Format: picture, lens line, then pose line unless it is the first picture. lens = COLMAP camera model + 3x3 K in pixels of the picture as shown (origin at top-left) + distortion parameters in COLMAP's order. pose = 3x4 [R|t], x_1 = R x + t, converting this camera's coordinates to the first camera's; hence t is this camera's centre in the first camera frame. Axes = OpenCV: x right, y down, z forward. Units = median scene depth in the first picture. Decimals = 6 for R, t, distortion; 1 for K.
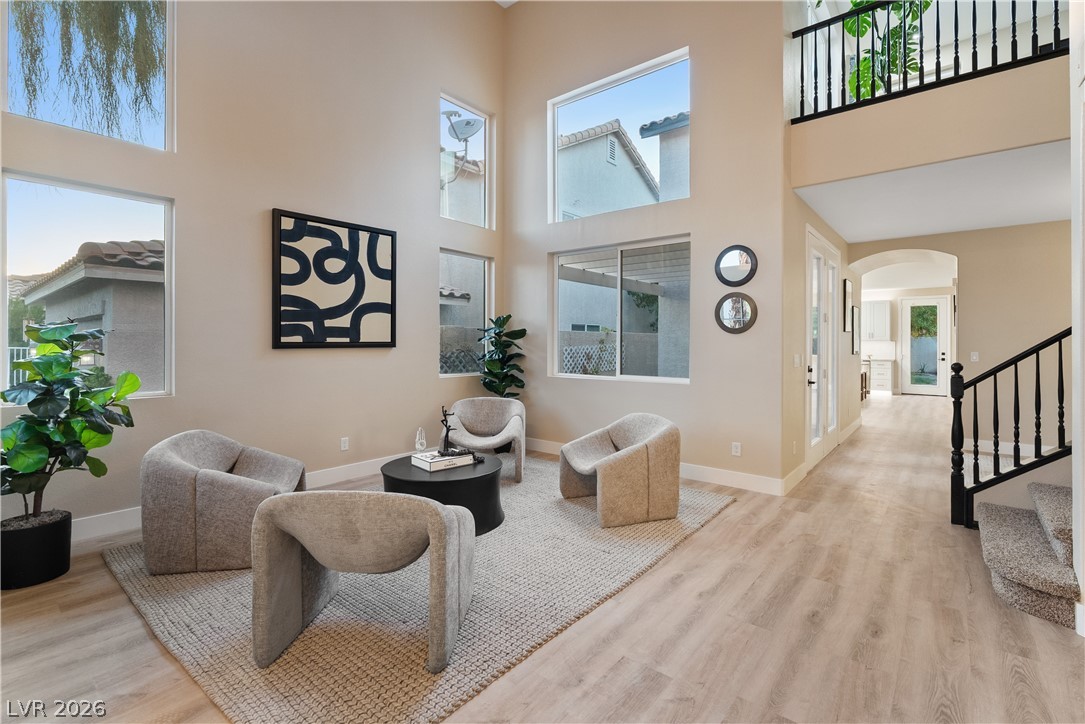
lens RADIAL K [[494.3, 0, 542.7], [0, 494.3, 343.5], [0, 0, 1]] dist [-0.006900, 0.001758]
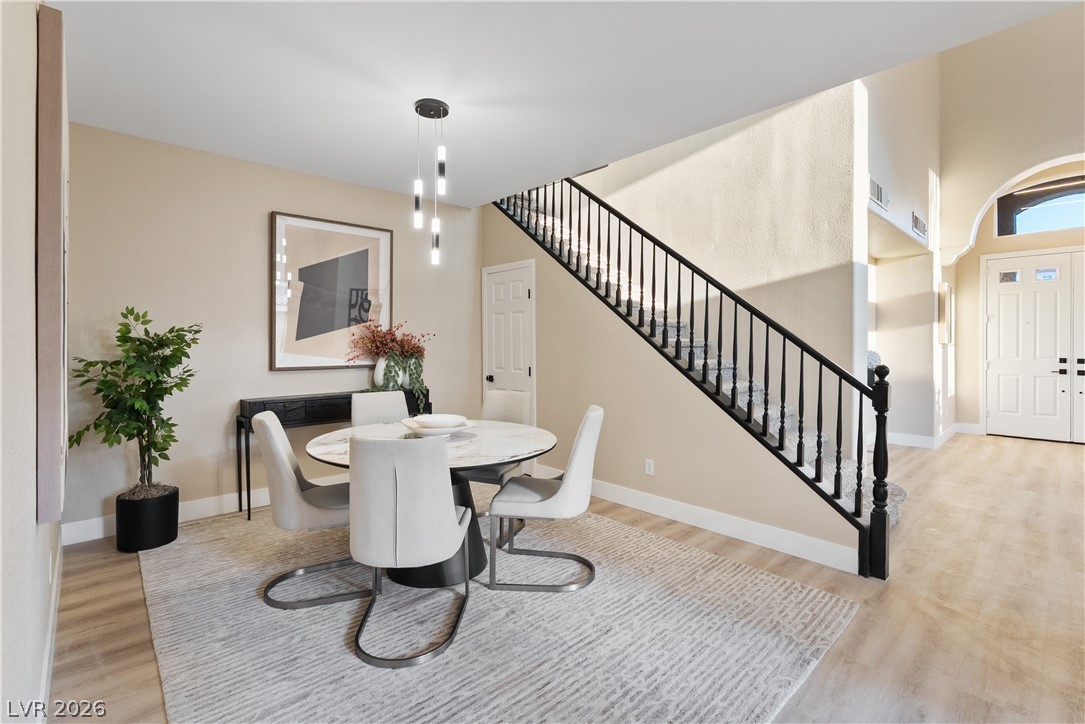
lens RADIAL K [[497.0, 0, 544.8], [0, 497.0, 345.5], [0, 0, 1]] dist [-0.006636, 0.001015]
pose [[-0.991951, -0.002027, 0.126605, 1.009070], [-0.000783, 0.999951, 0.009876, 0.003144], [-0.126618, 0.009697, -0.991904, 1.459748]]
